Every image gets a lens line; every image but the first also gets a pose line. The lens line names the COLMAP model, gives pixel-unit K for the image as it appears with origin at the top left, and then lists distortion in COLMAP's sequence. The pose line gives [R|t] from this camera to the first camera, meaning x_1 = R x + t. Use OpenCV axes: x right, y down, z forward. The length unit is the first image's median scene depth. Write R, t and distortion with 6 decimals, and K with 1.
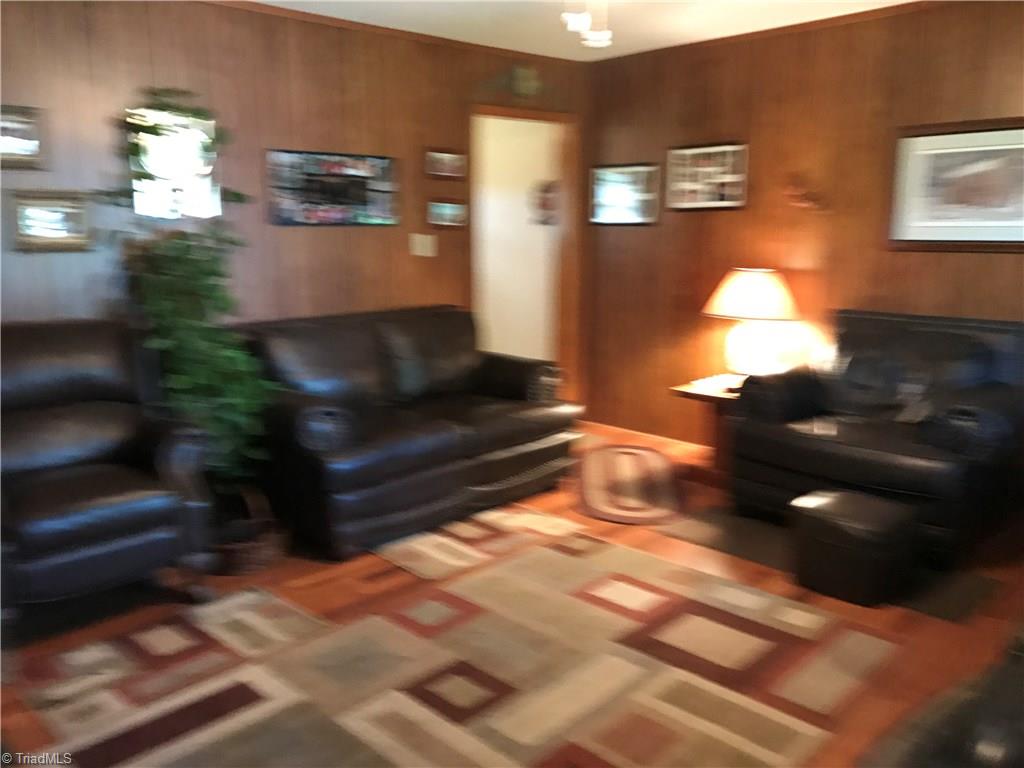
lens RADIAL K [[838.8, 0, 512.0], [0, 838.8, 384.0], [0, 0, 1]] dist [0.006341, -0.004849]
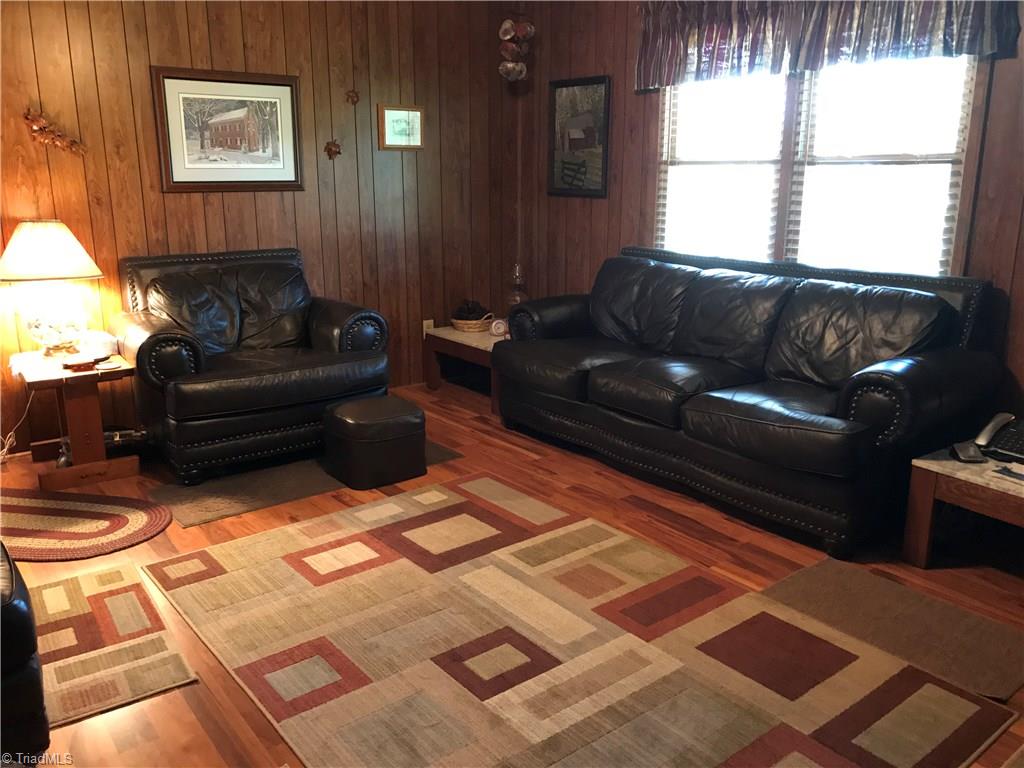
lens RADIAL K [[851.4, 0, 518.5], [0, 851.4, 384.3], [0, 0, 1]] dist [0.025681, 0.000419]
pose [[0.106544, -0.240289, 0.964837, -0.819227], [0.189567, 0.957470, 0.217521, -0.122325], [-0.976070, 0.159725, 0.147564, 0.706762]]
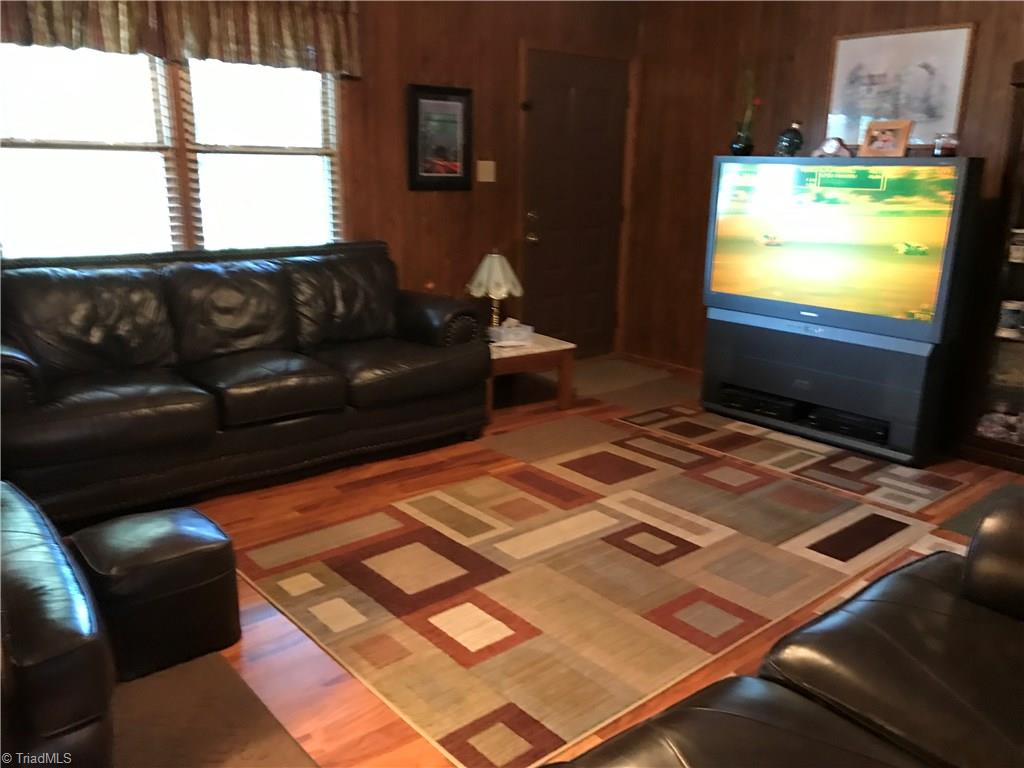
lens RADIAL K [[851.4, 0, 518.5], [0, 851.4, 384.3], [0, 0, 1]] dist [0.025681, 0.000419]
pose [[-0.998102, -0.025967, 0.055835, 0.059345], [0.000432, 0.903766, 0.428028, -0.336755], [-0.061577, 0.427239, -0.902039, 1.829229]]
